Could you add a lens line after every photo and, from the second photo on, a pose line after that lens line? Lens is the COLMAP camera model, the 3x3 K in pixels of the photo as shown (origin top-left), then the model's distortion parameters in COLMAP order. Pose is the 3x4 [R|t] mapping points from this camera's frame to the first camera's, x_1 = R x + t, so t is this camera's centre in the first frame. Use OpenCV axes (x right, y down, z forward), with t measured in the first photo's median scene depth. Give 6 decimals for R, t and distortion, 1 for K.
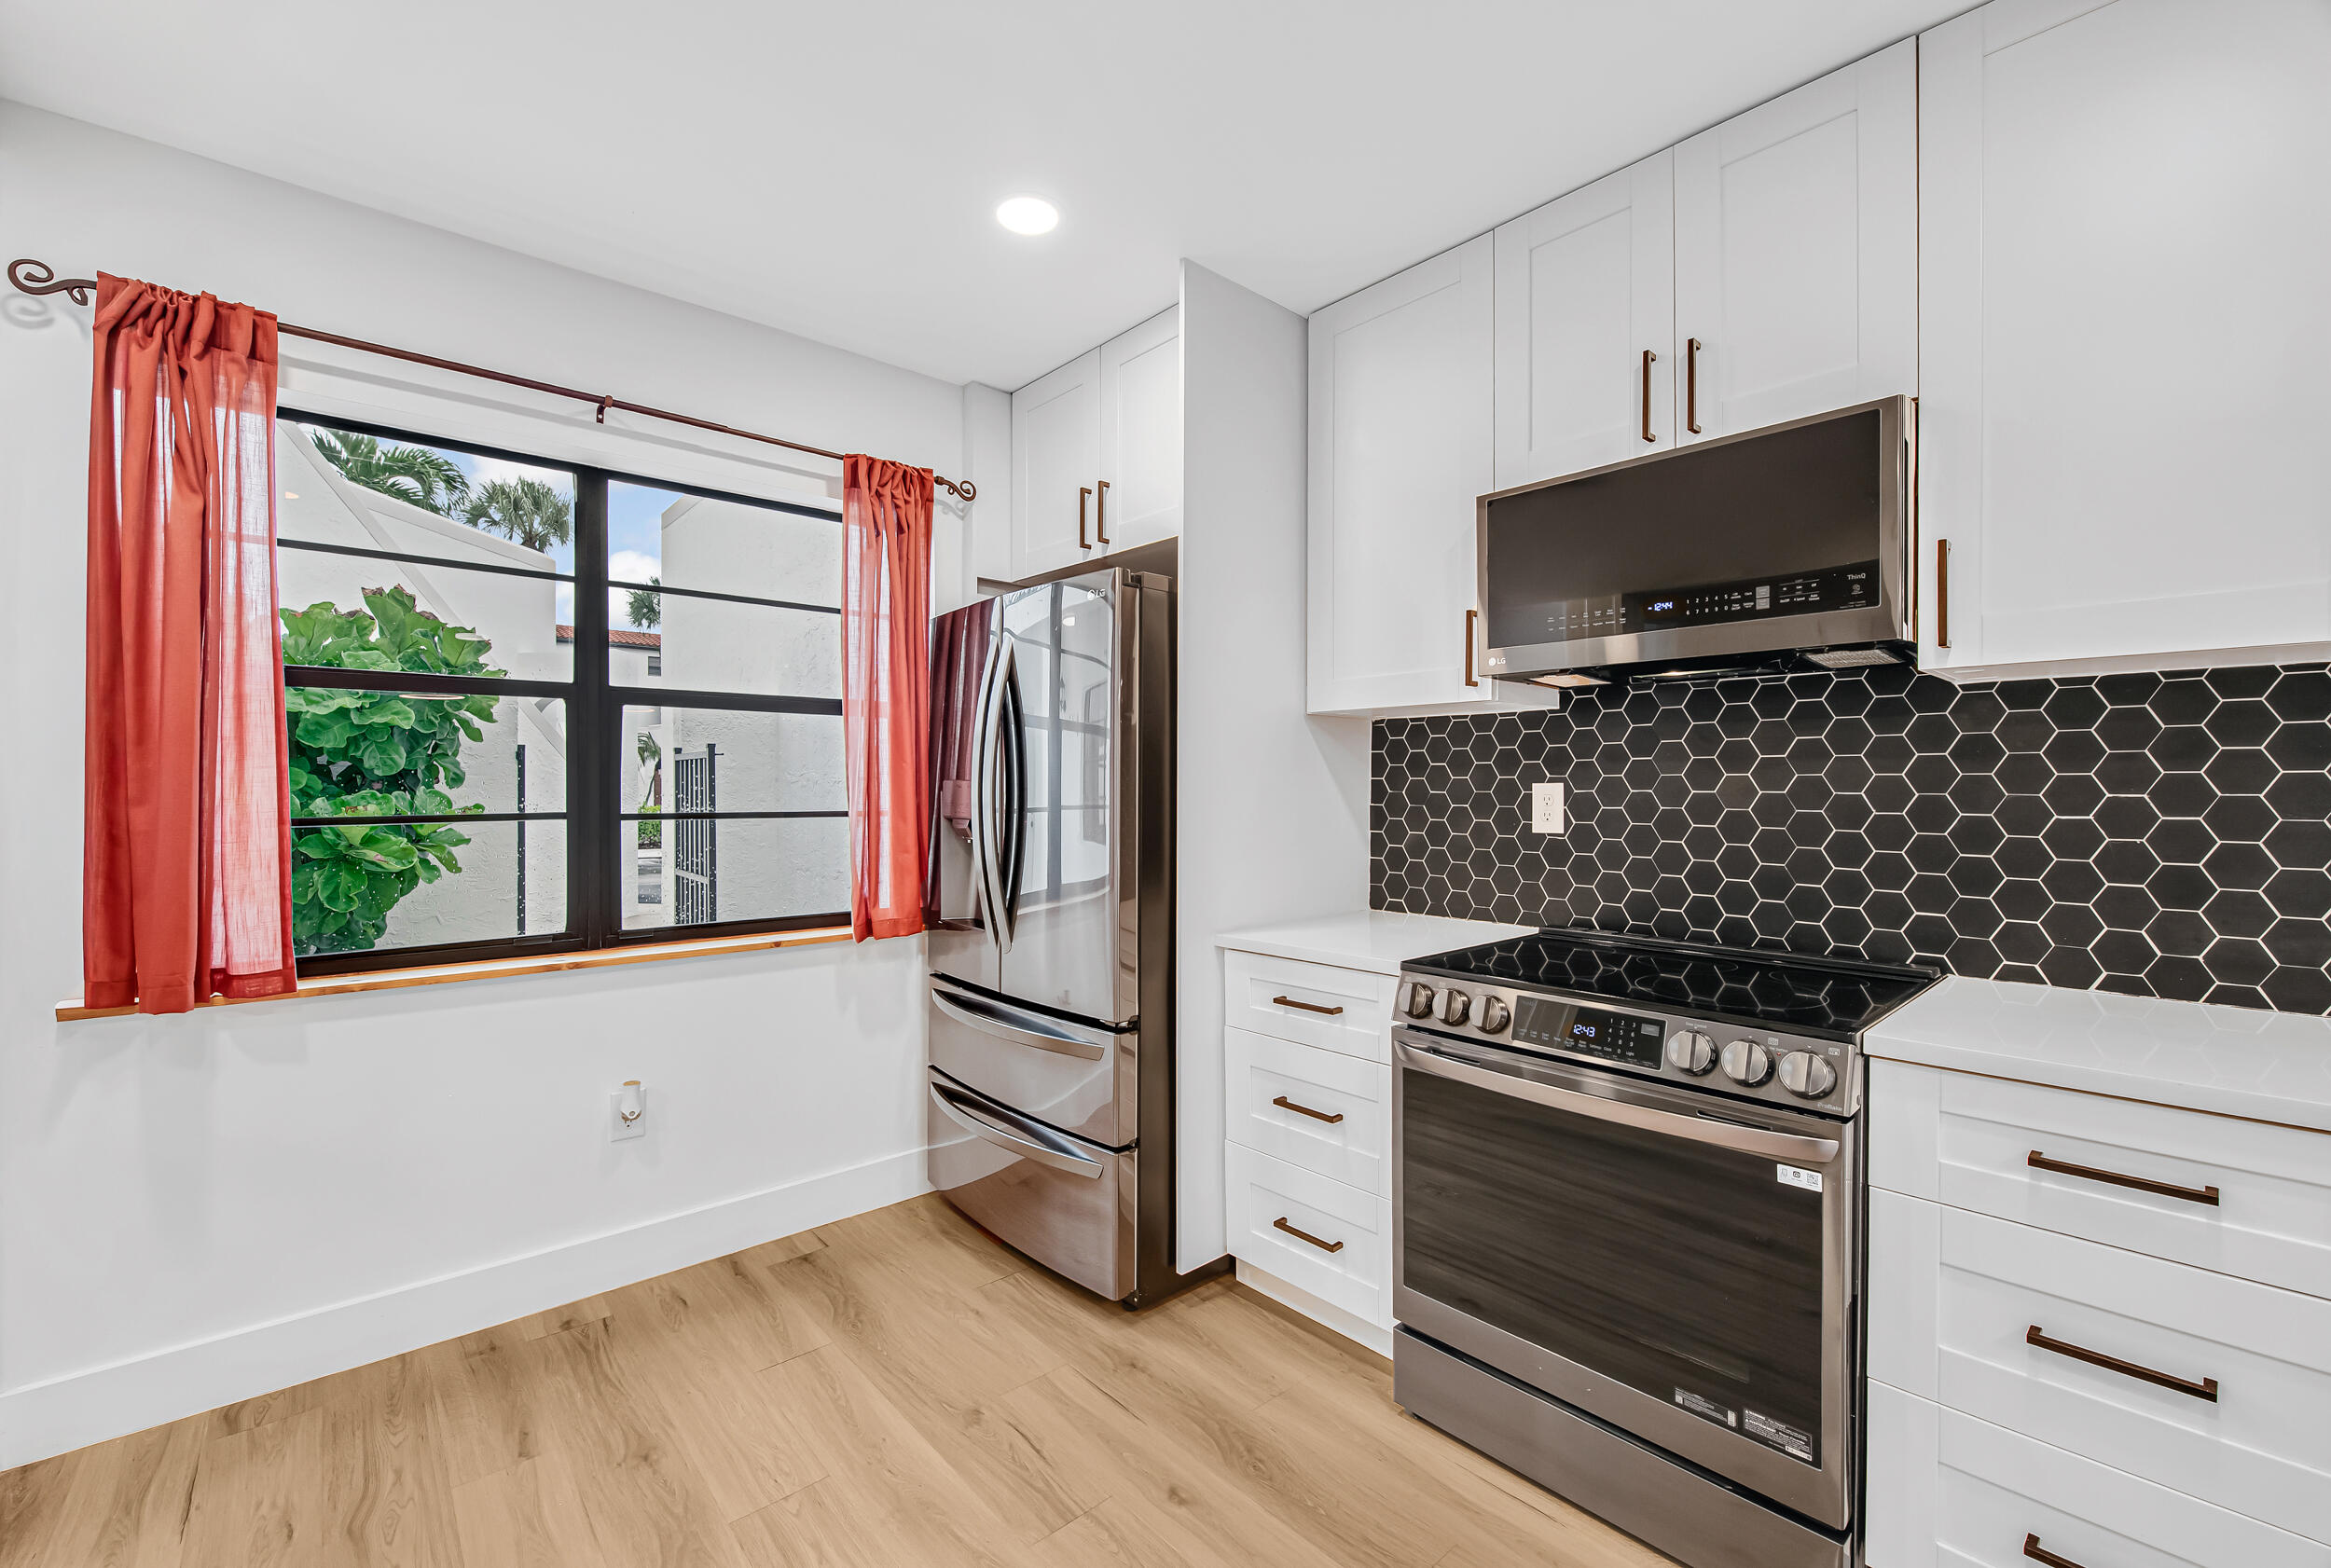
lens RADIAL K [[965.8, 0, 1141.8], [0, 965.8, 795.7], [0, 0, 1]] dist [-0.011921, -0.000606]
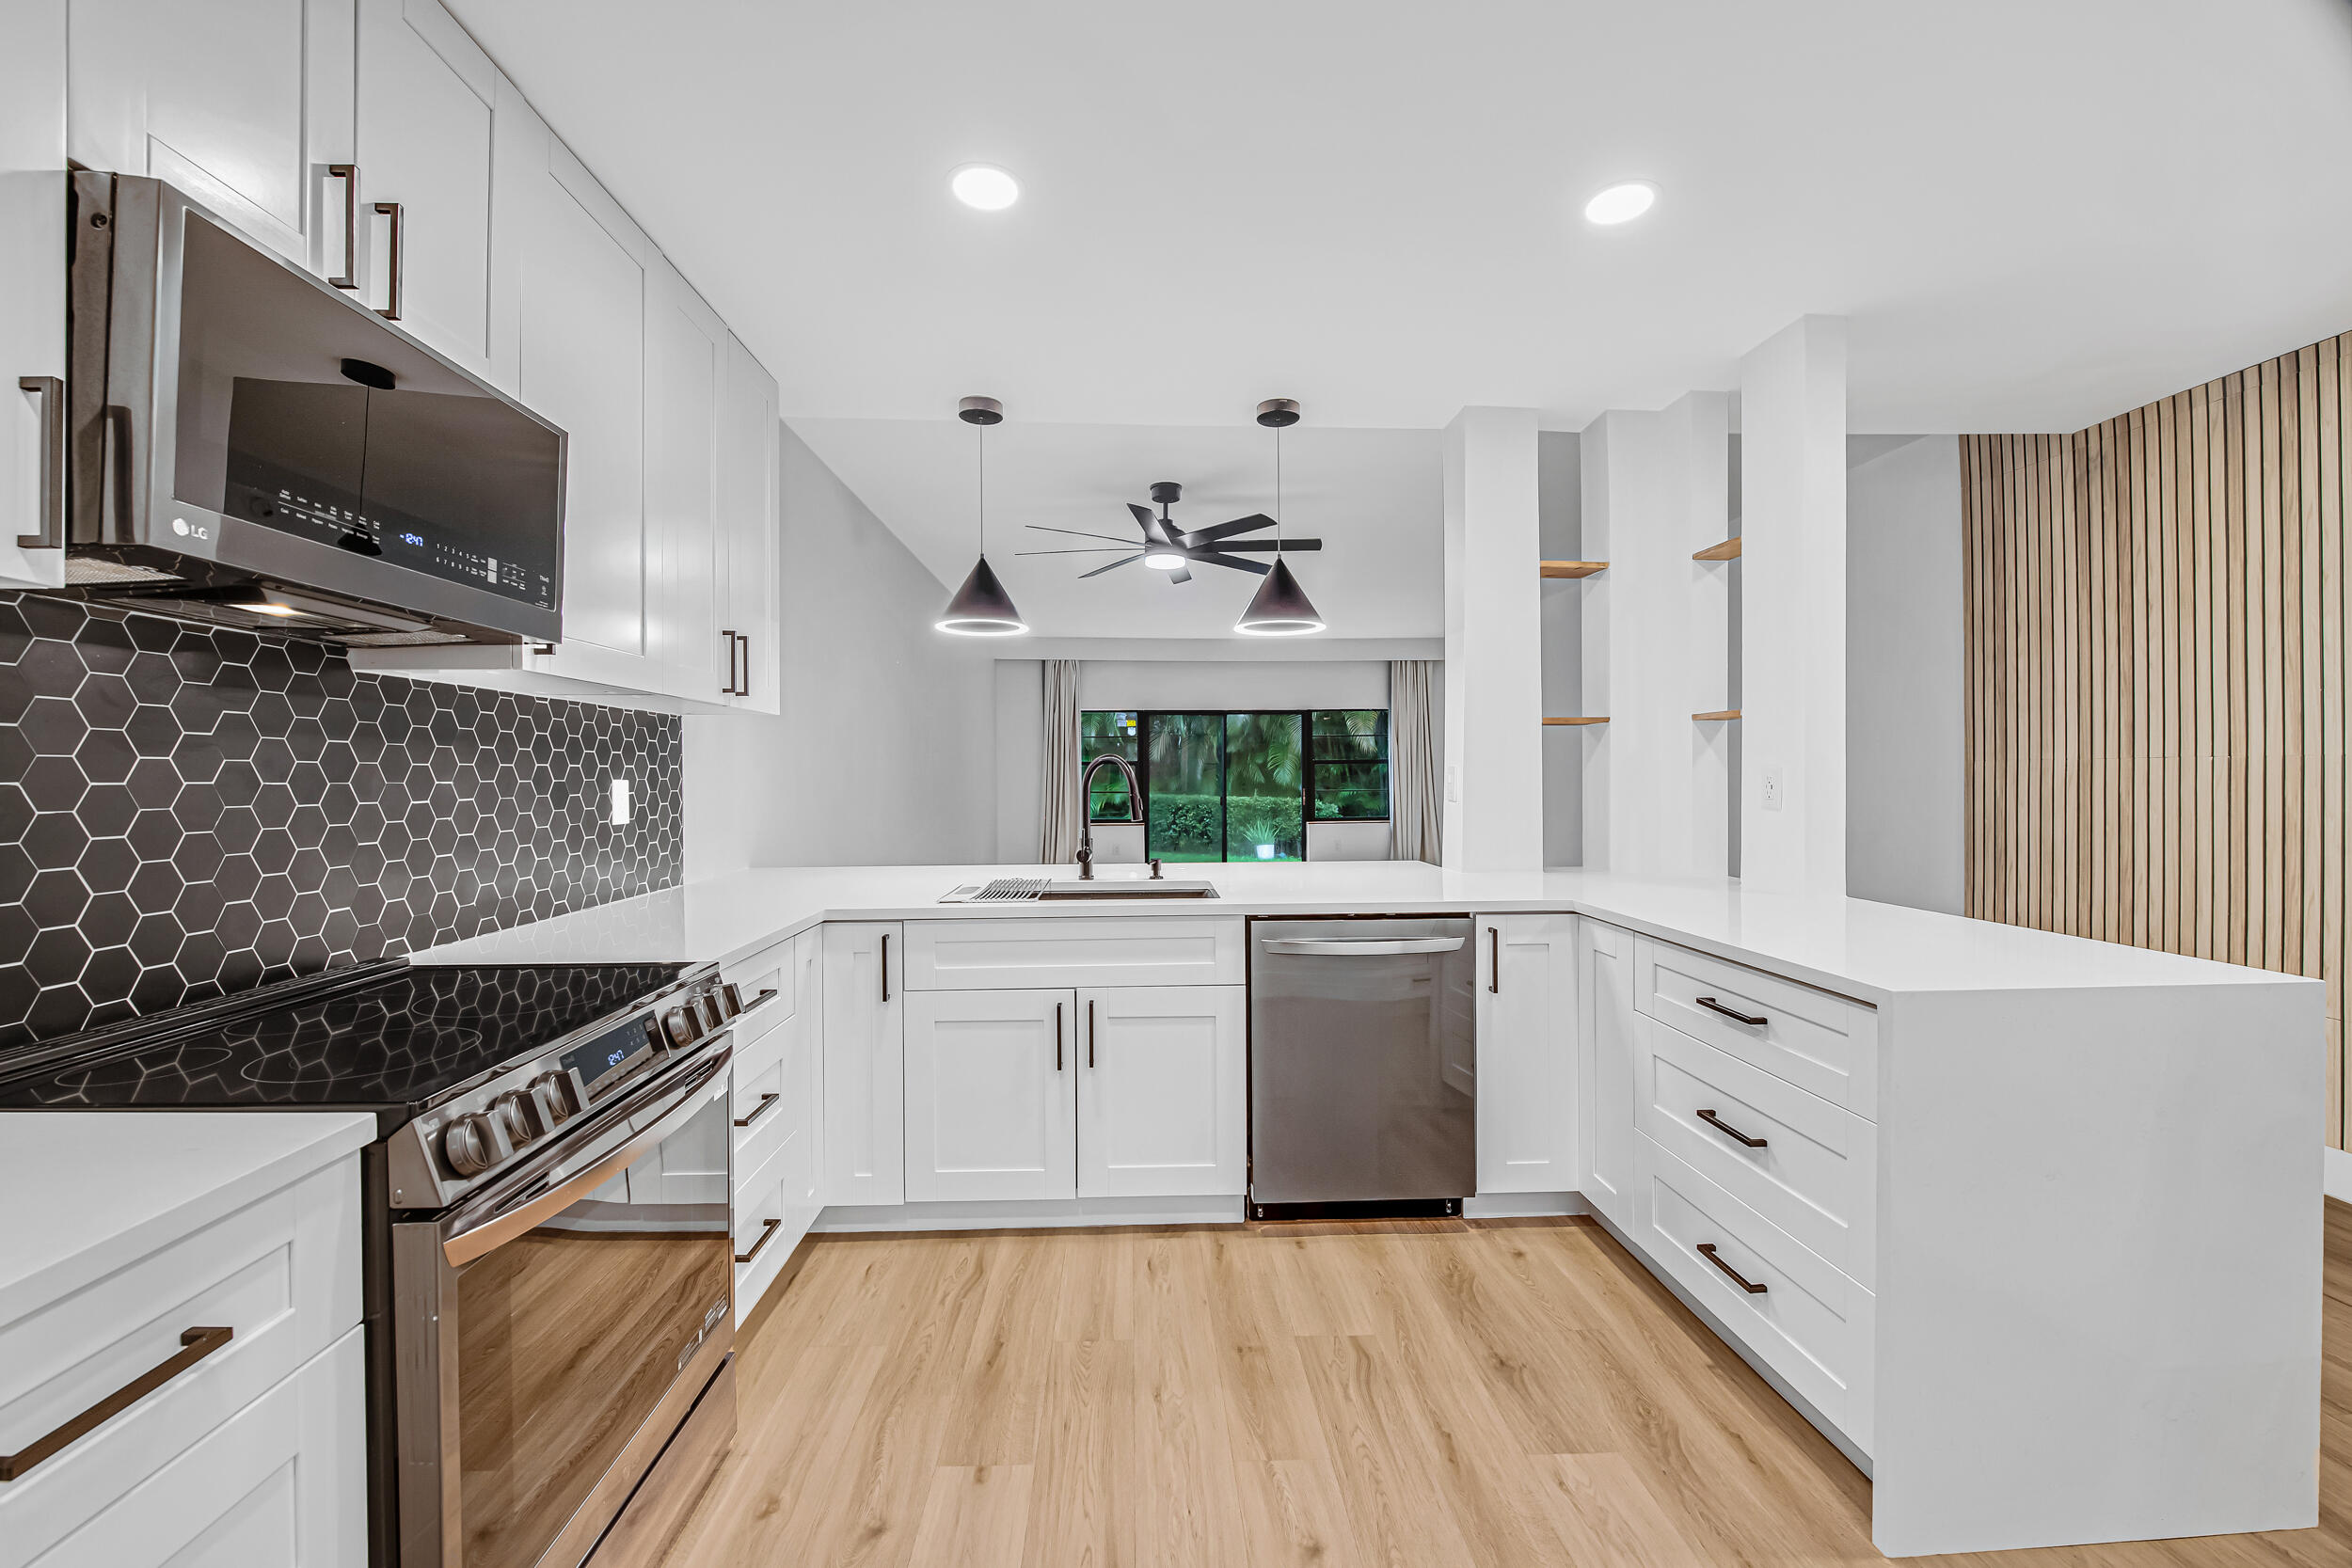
lens RADIAL K [[937.3, 0, 1162.9], [0, 937.3, 776.0], [0, 0, 1]] dist [-0.016878, -0.000612]
pose [[-0.781503, 0.004109, 0.623887, -0.343321], [0.013848, 0.999846, 0.010762, -0.006533], [-0.623747, 0.017050, -0.781440, 1.062190]]
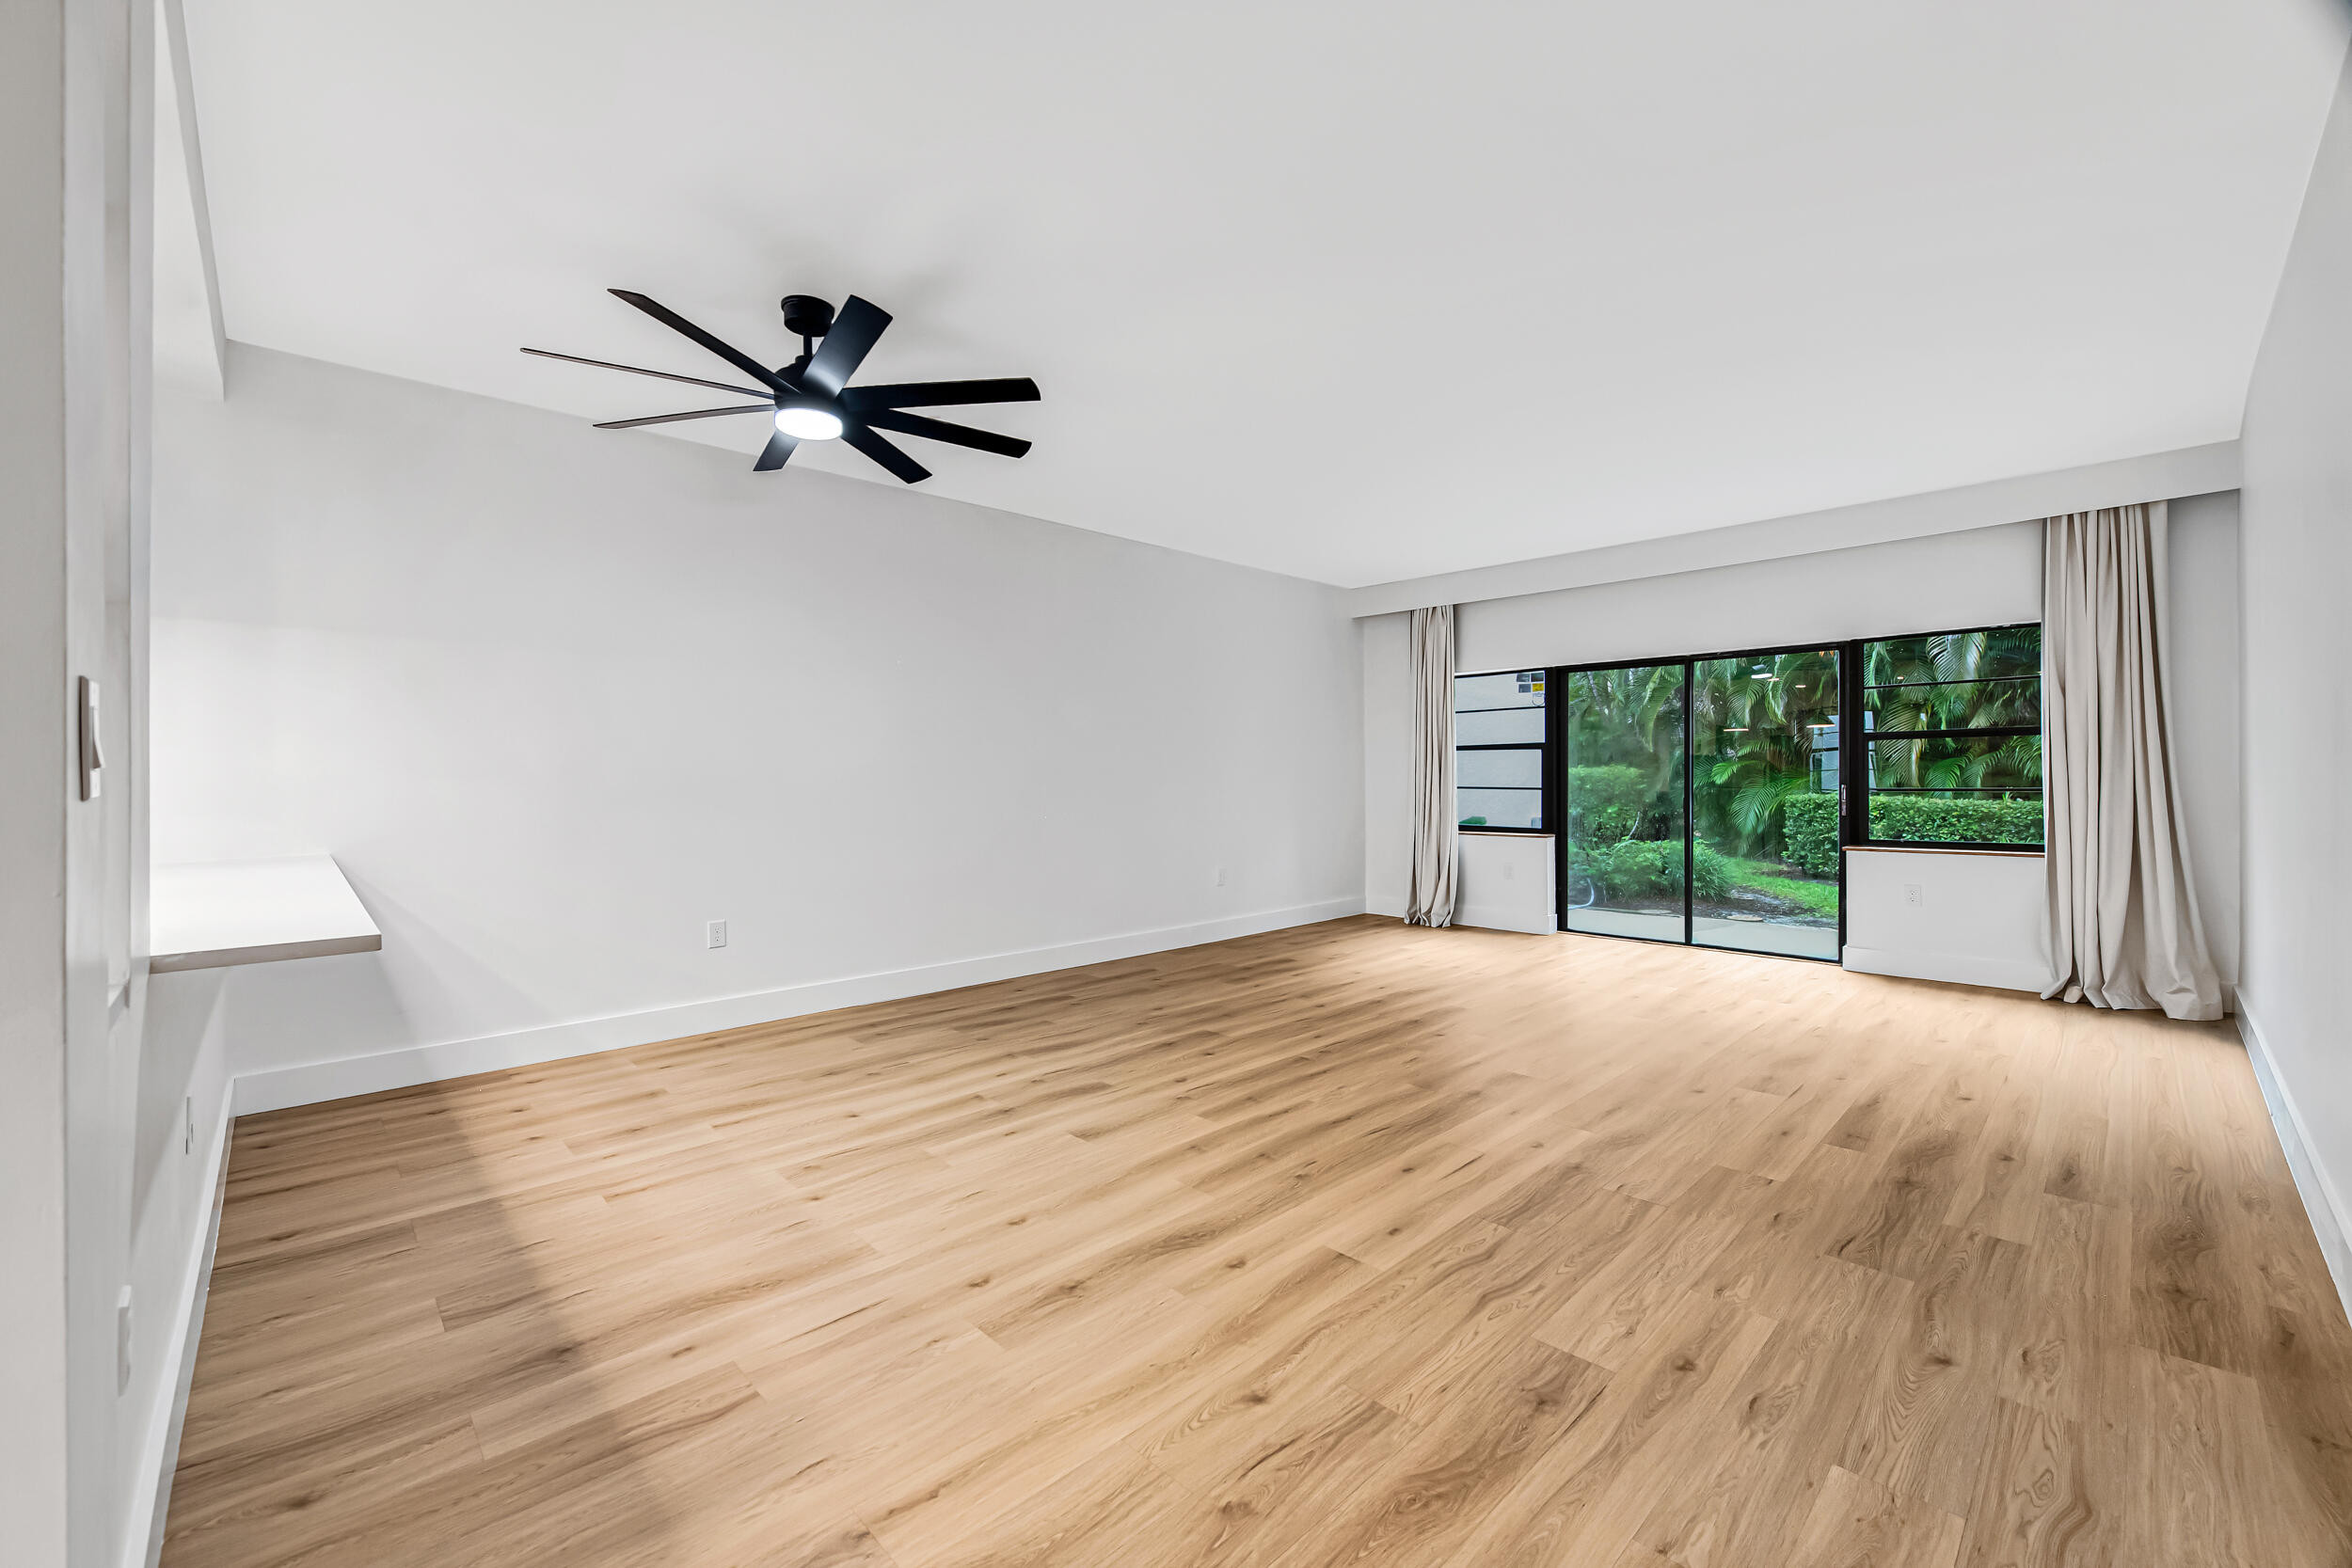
lens RADIAL K [[937.3, 0, 1162.9], [0, 937.3, 776.0], [0, 0, 1]] dist [-0.016878, -0.000612]
pose [[-0.050061, 0.002995, 0.998742, -0.423634], [0.021760, 0.999761, -0.001907, 0.061263], [-0.998509, 0.021638, -0.050114, -1.221043]]
